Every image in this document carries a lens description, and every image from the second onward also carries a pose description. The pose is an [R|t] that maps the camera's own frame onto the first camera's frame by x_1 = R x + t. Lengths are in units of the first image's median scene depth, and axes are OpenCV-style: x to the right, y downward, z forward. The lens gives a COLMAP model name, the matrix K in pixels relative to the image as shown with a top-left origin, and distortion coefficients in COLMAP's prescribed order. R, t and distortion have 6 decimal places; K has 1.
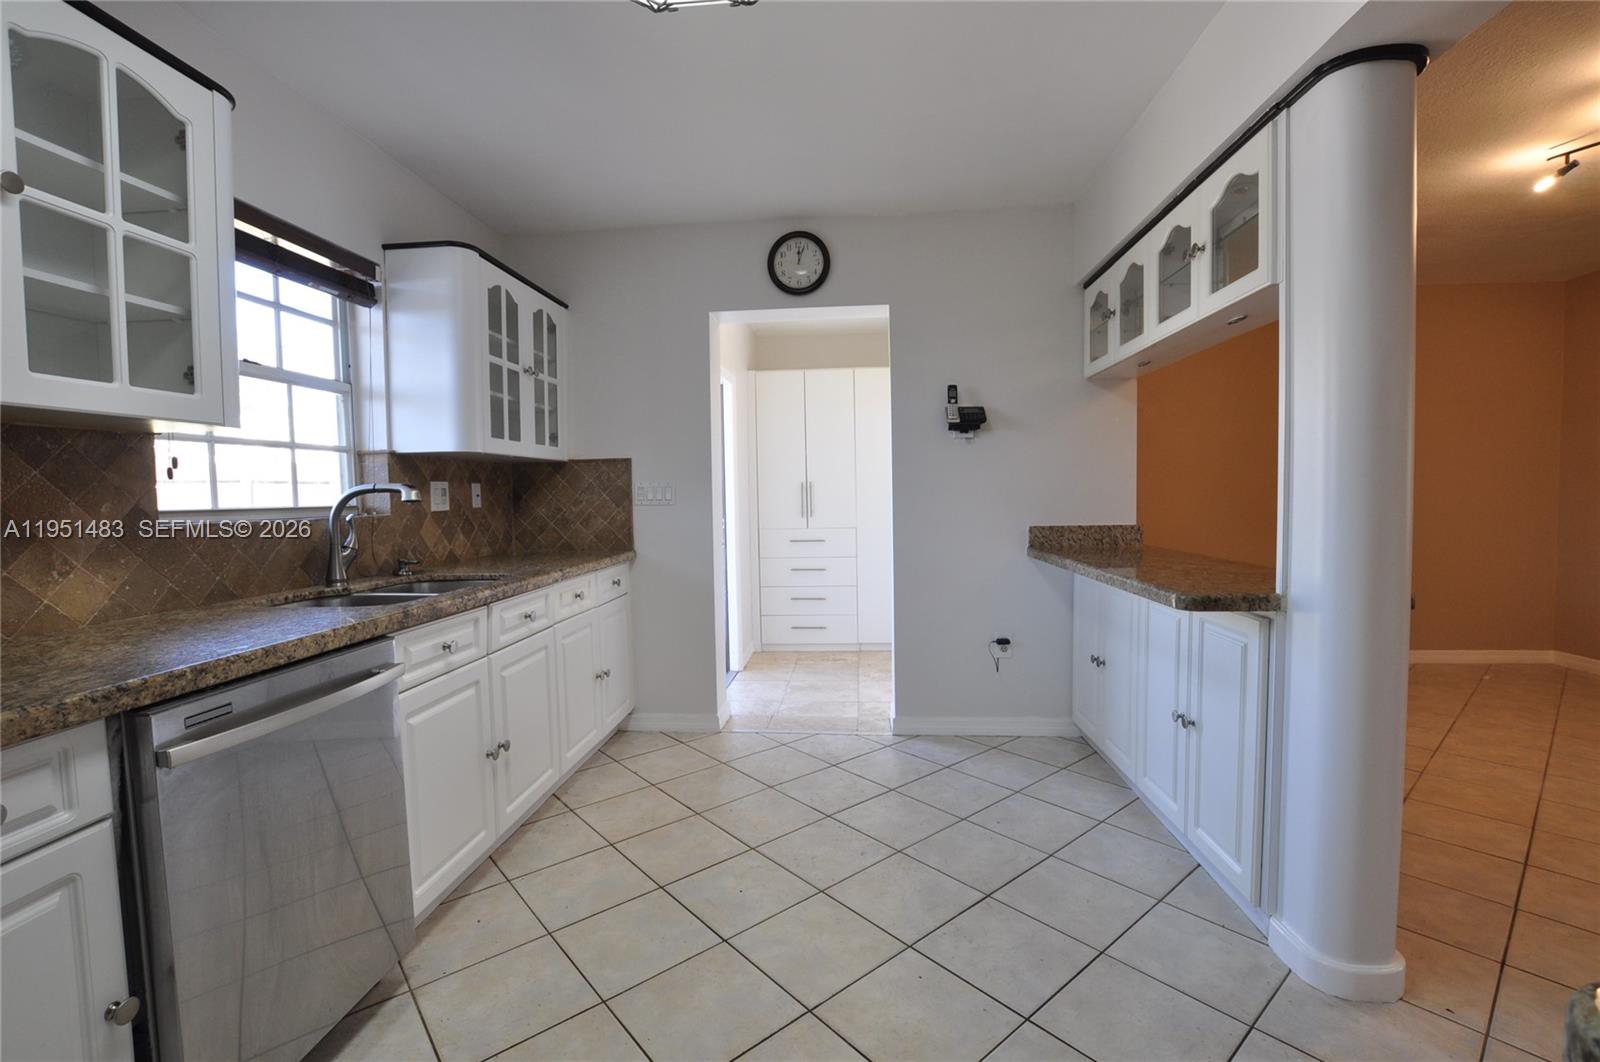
lens RADIAL K [[701.4, 0, 799.9], [0, 701.4, 527.8], [0, 0, 1]] dist [-0.037068, 0.007684]
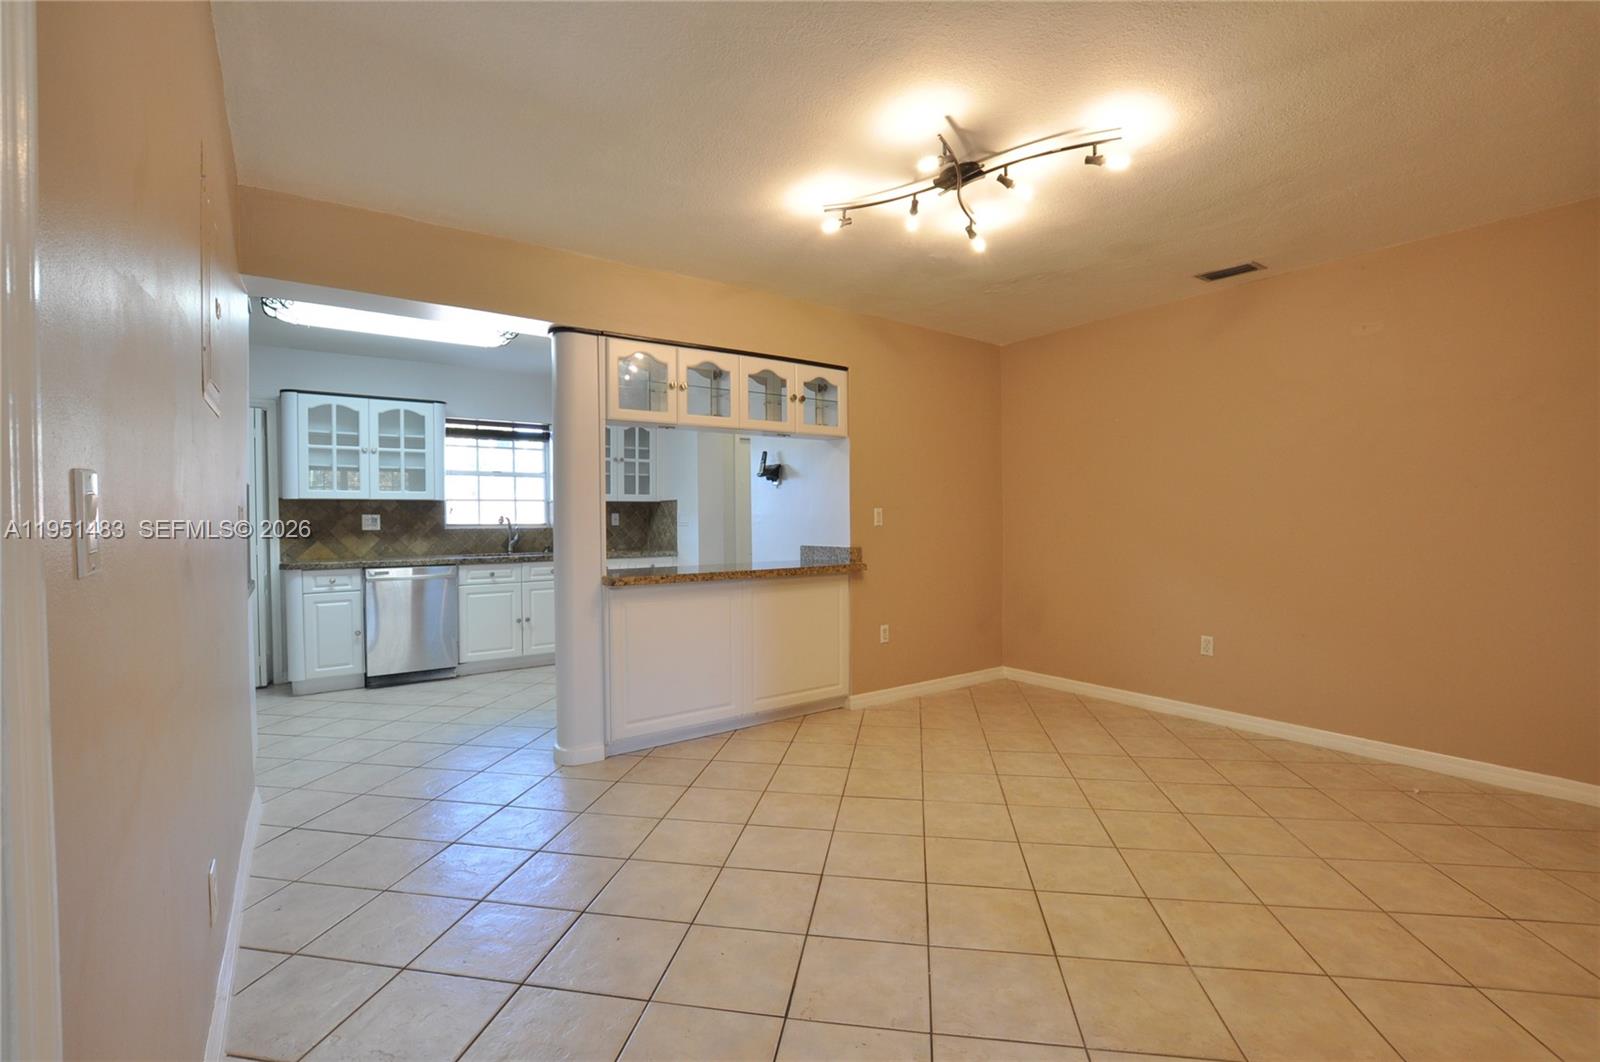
lens RADIAL K [[701.4, 0, 799.9], [0, 701.4, 527.8], [0, 0, 1]] dist [-0.037068, 0.007684]
pose [[0.653333, 0.020581, -0.756791, 1.761273], [-0.041335, 0.999109, -0.008514, -0.031613], [0.755942, 0.036845, 0.653601, 0.069190]]
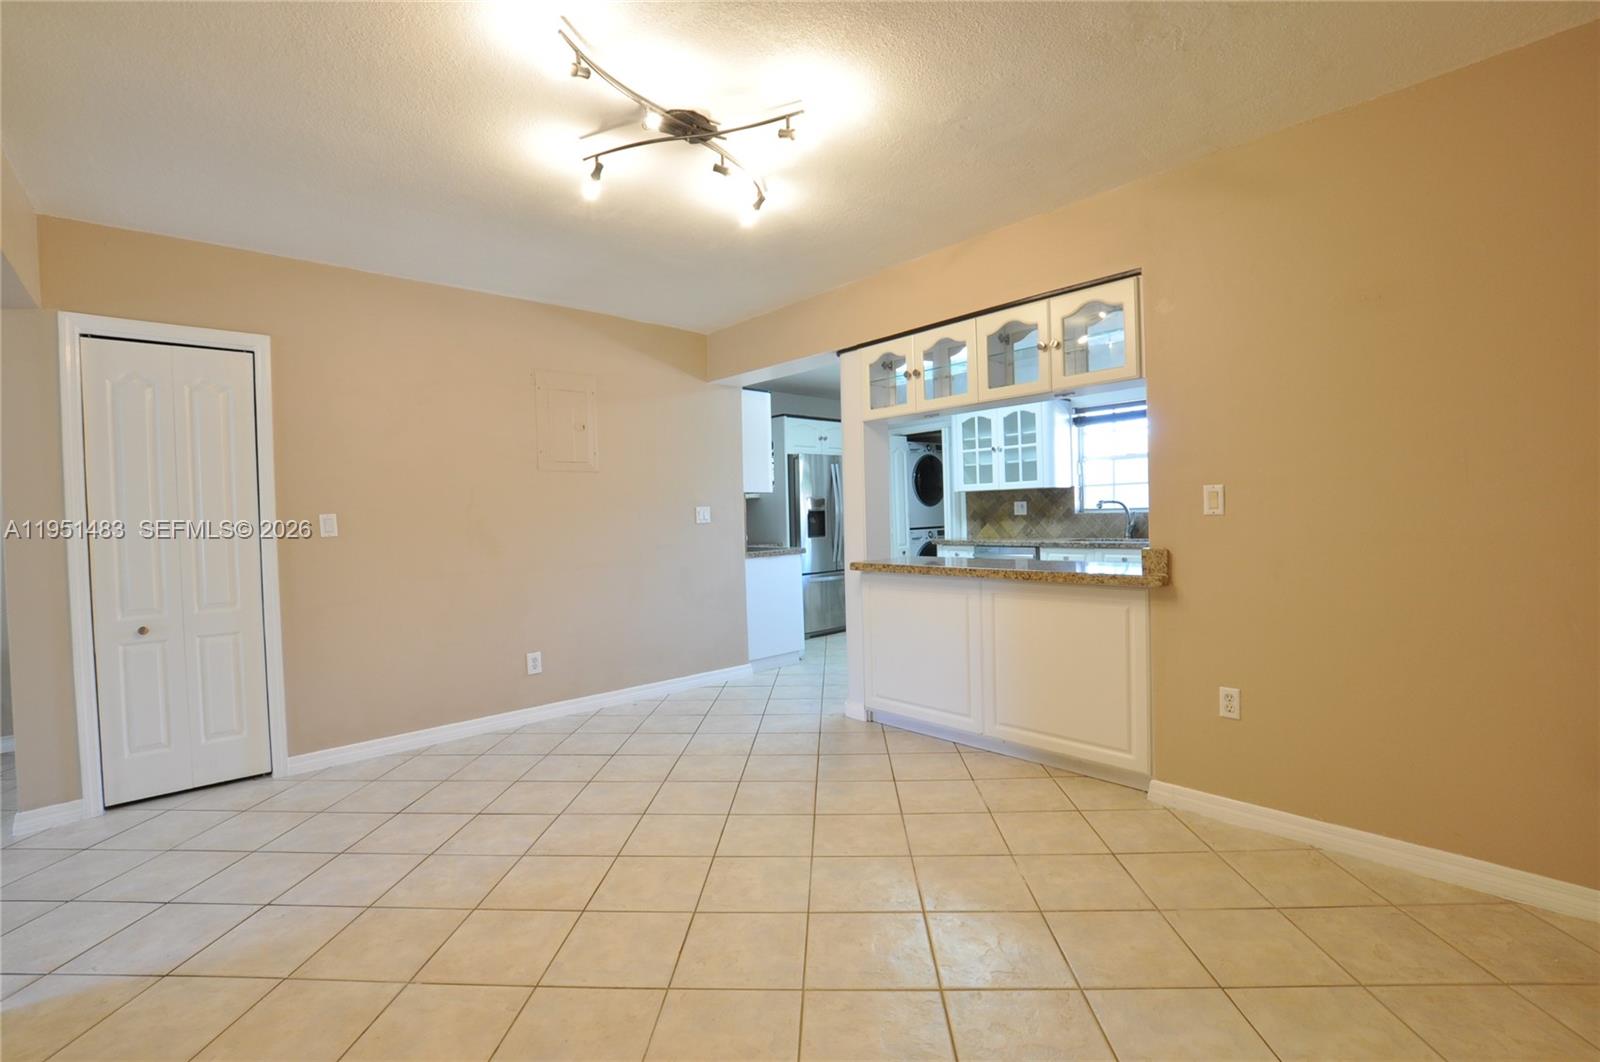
lens RADIAL K [[701.4, 0, 799.9], [0, 701.4, 527.8], [0, 0, 1]] dist [-0.037068, 0.007684]
pose [[-0.676553, 0.047415, -0.734866, 1.718667], [-0.001020, 0.997864, 0.065323, -0.104286], [0.736393, 0.044943, -0.675060, 1.547527]]
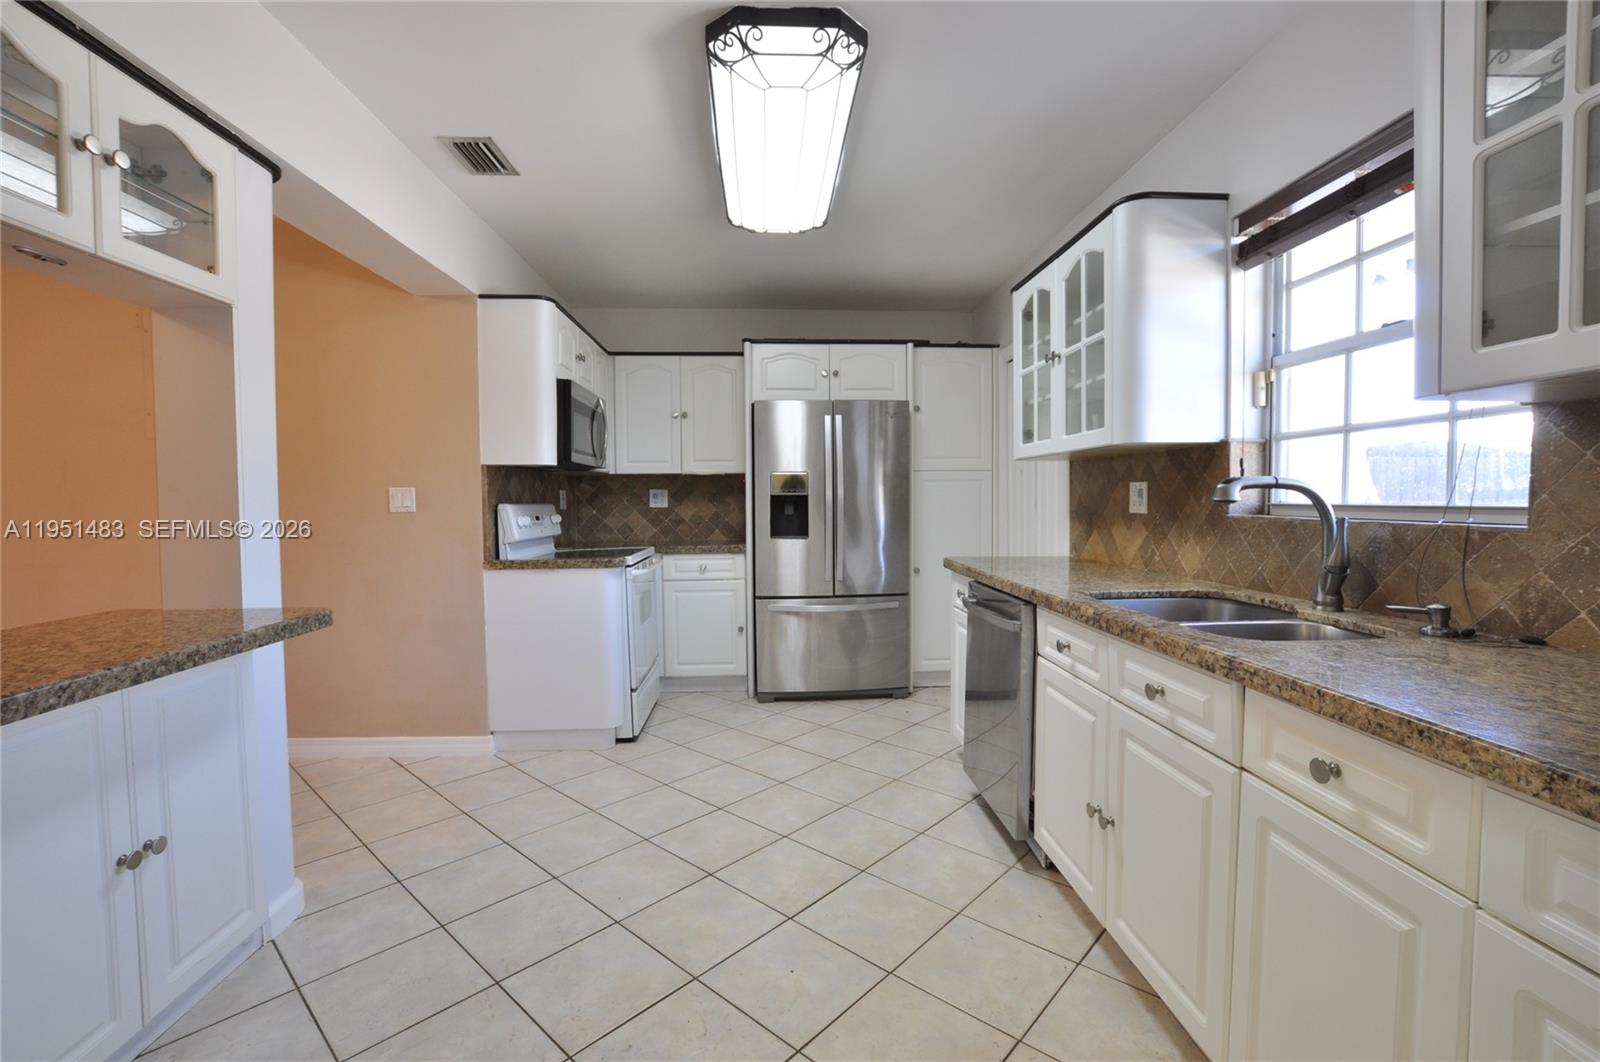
lens RADIAL K [[701.4, 0, 799.9], [0, 701.4, 527.8], [0, 0, 1]] dist [-0.037068, 0.007684]
pose [[-0.990698, 0.027574, -0.133254, 0.002050], [0.014985, 0.995405, 0.094570, -0.072318], [0.135249, 0.091694, -0.986560, 1.393909]]
